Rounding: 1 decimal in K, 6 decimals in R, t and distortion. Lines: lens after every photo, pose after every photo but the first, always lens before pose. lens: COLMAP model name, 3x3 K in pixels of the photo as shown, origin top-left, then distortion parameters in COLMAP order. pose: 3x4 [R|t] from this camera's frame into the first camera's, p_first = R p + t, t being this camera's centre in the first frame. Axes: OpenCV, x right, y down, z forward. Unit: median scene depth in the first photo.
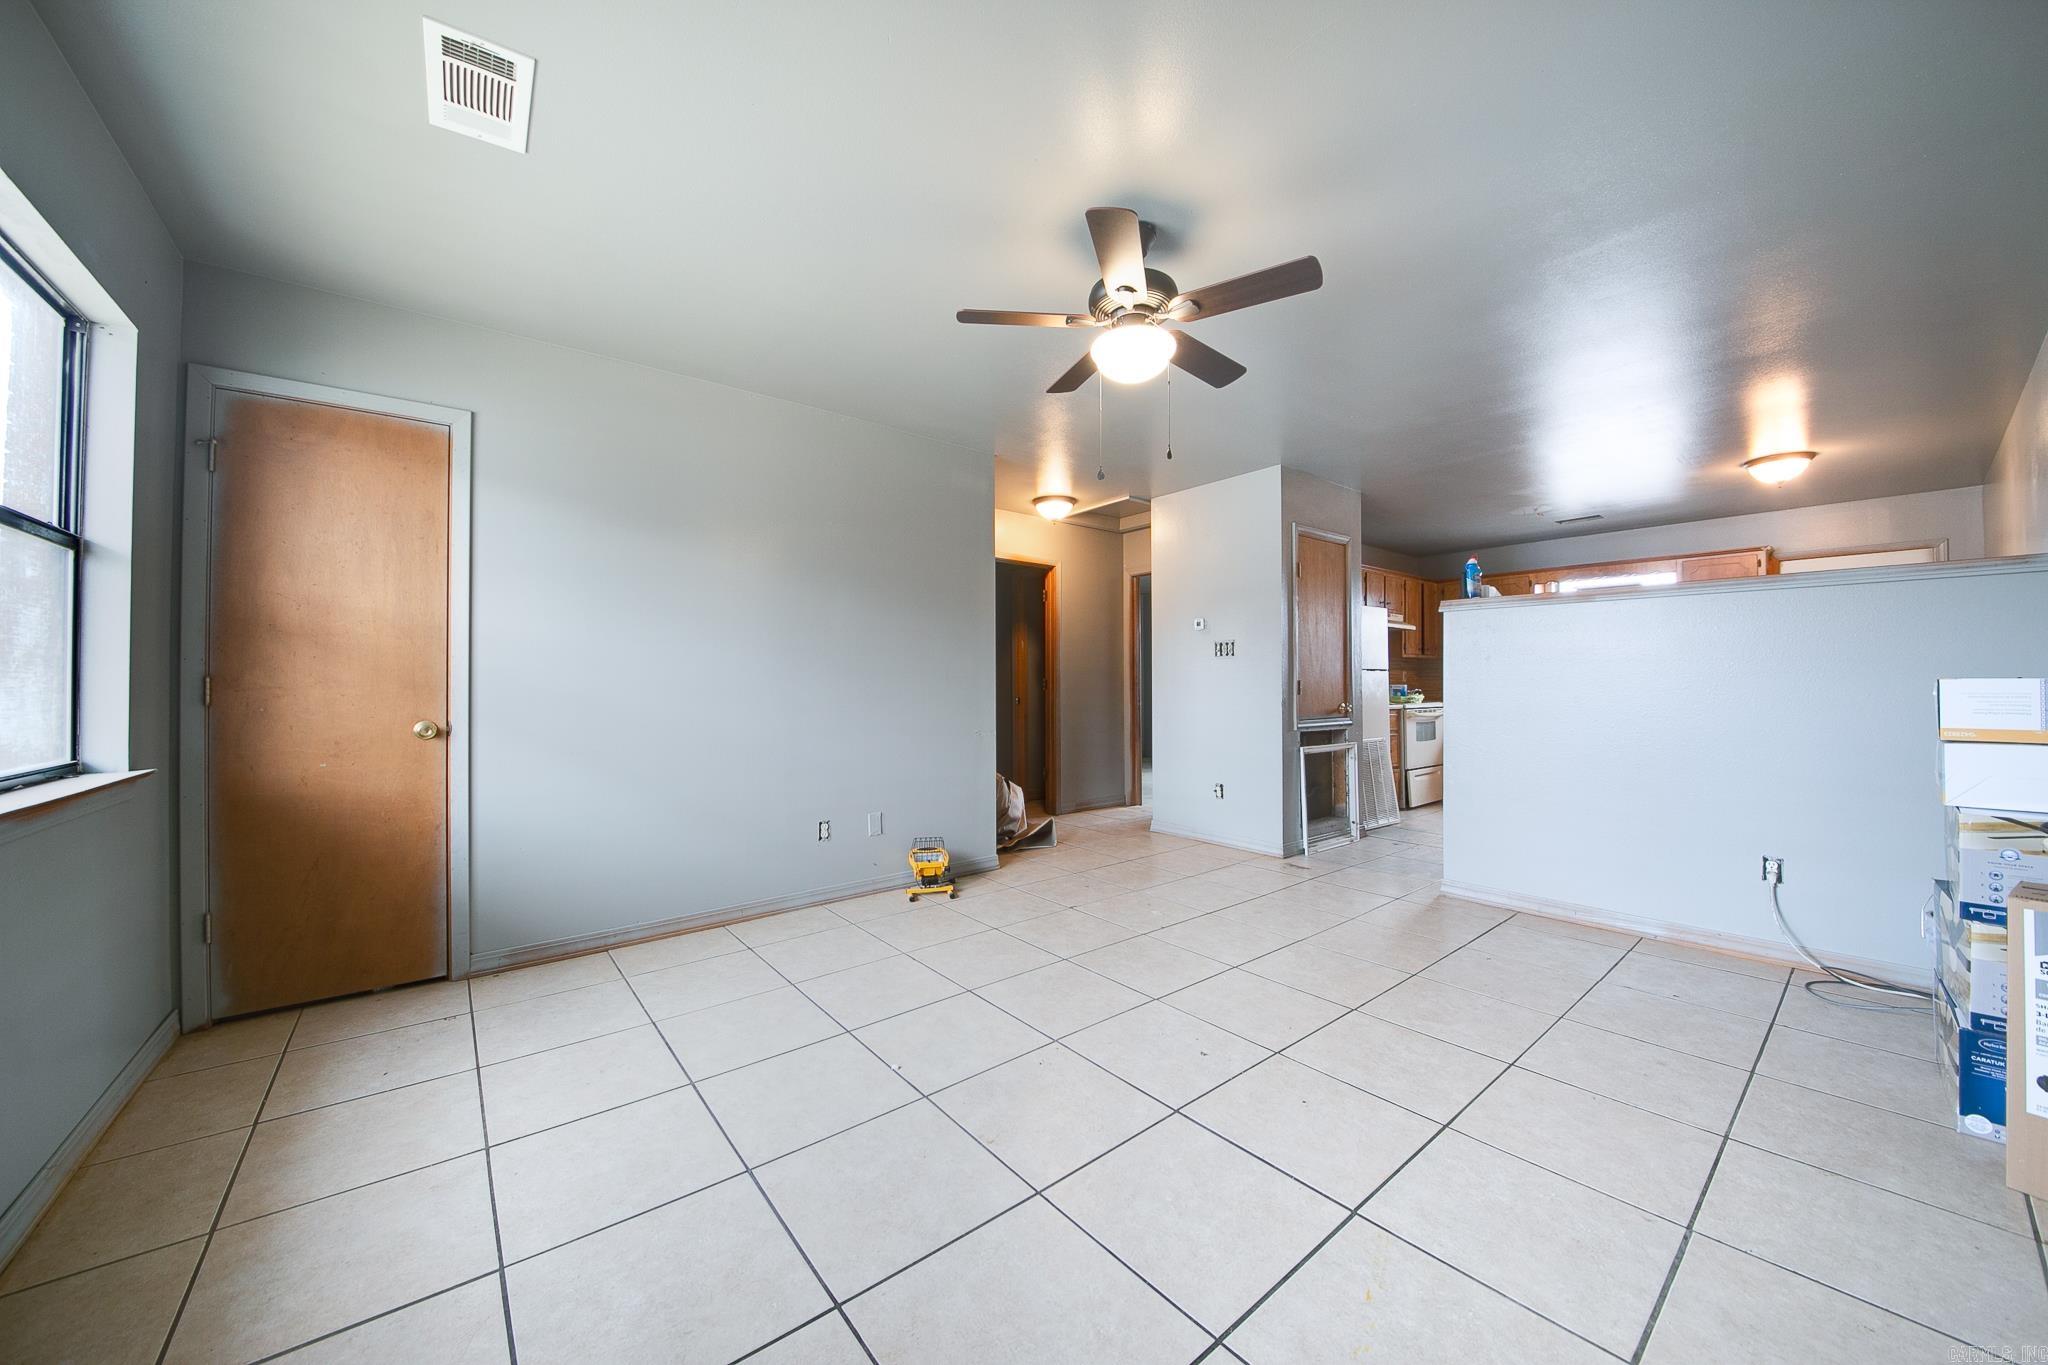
lens RADIAL K [[723.0, 0, 1010.8], [0, 723.0, 681.1], [0, 0, 1]] dist [-0.001068, -0.000097]
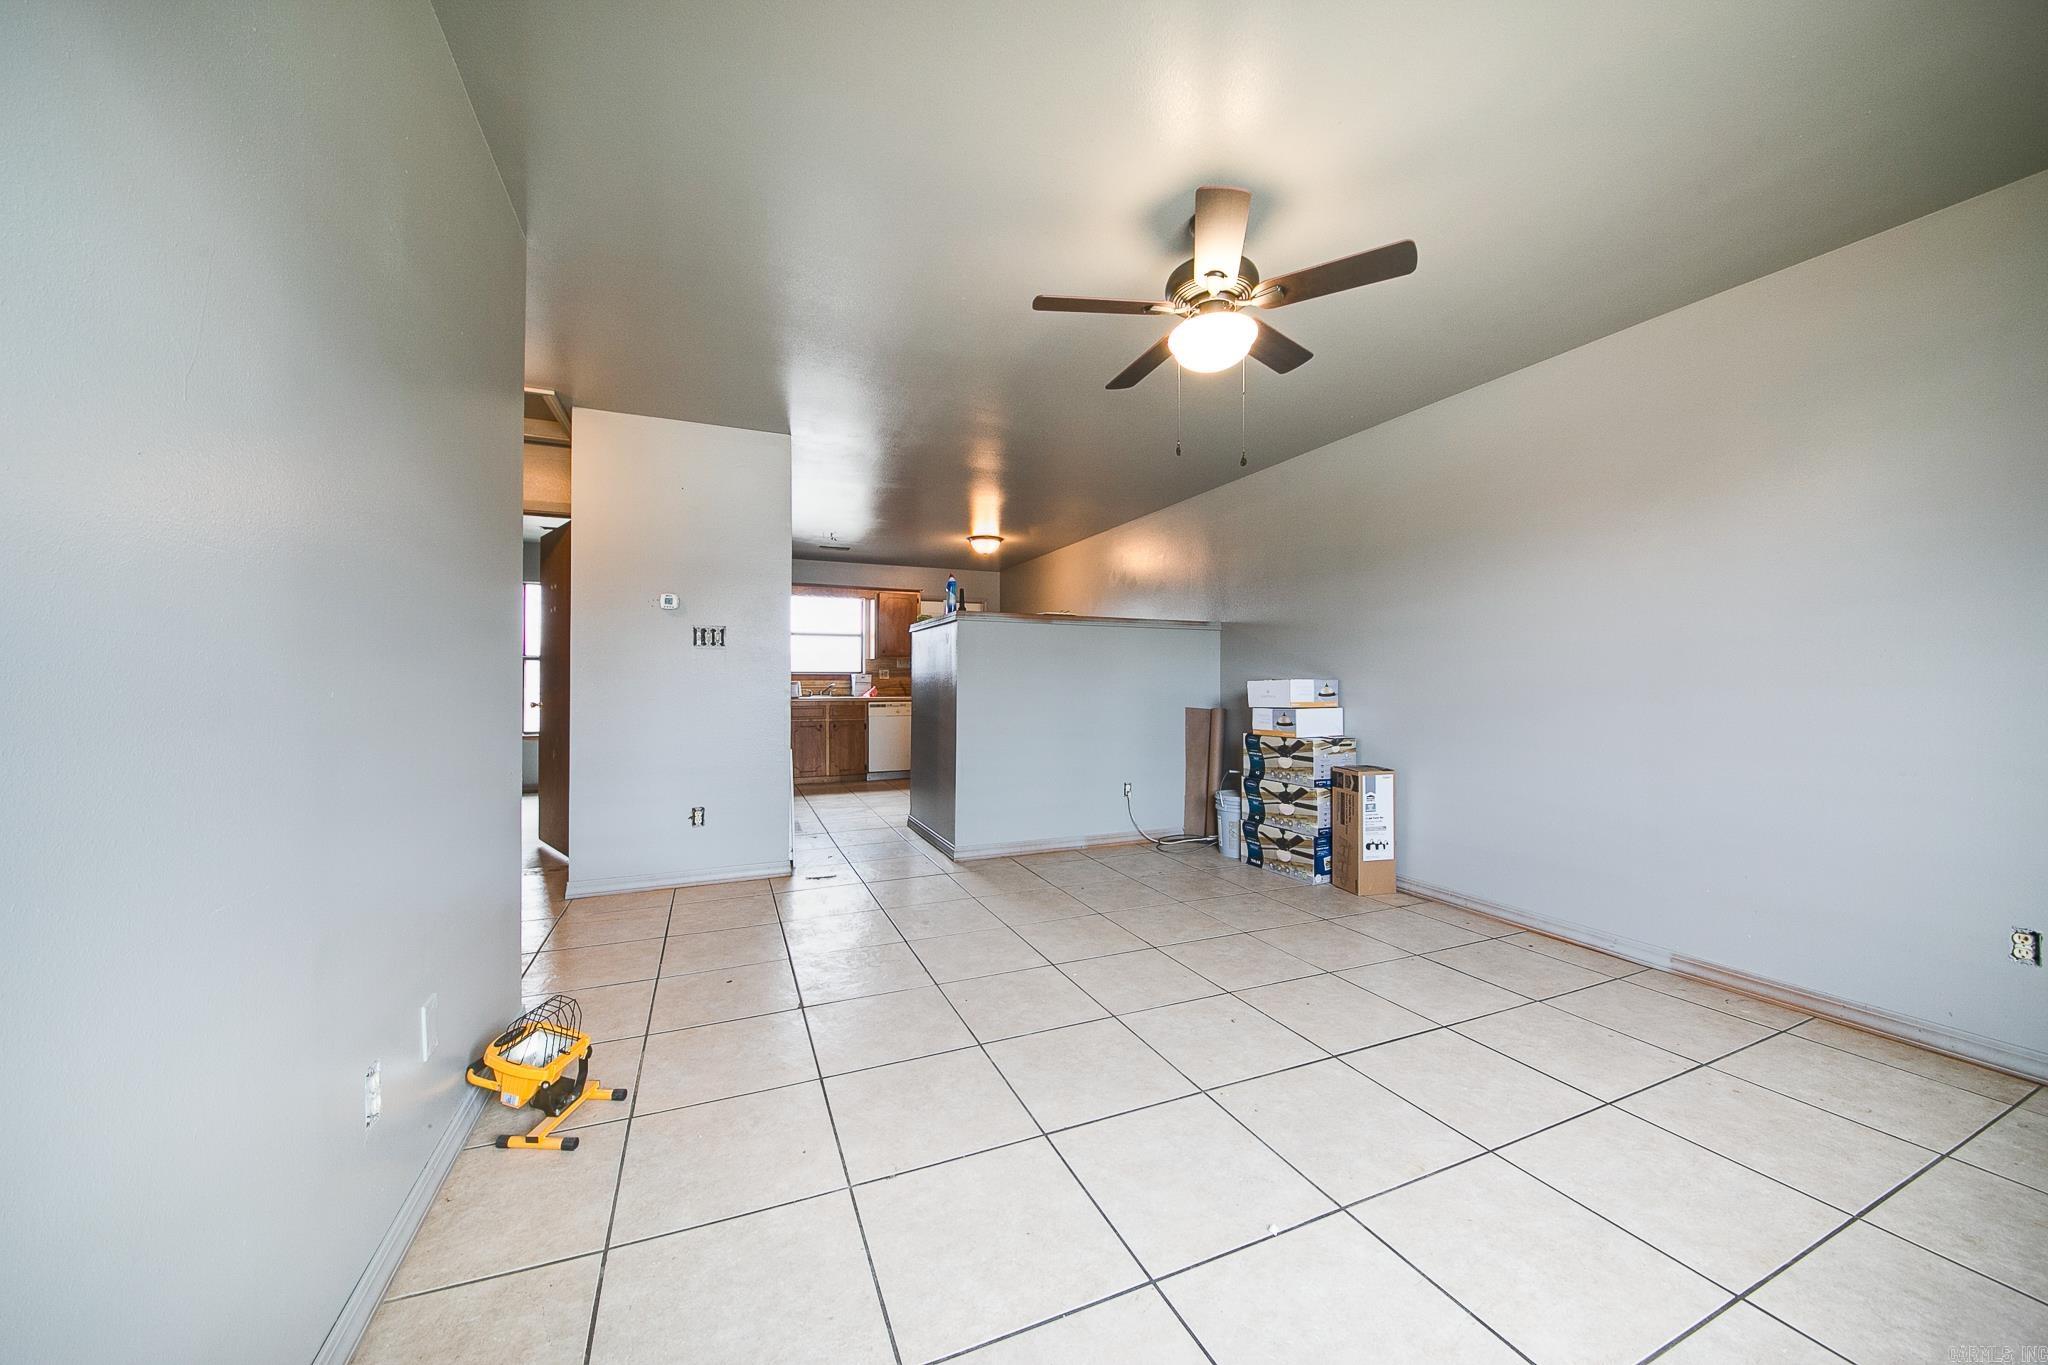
lens RADIAL K [[723.0, 0, 1010.8], [0, 723.0, 681.1], [0, 0, 1]] dist [-0.001068, -0.000097]
pose [[0.270182, 0.001900, 0.962807, -0.558961], [-0.007208, 0.999974, 0.000049, 0.004095], [-0.962782, -0.006953, 0.270189, 0.661963]]
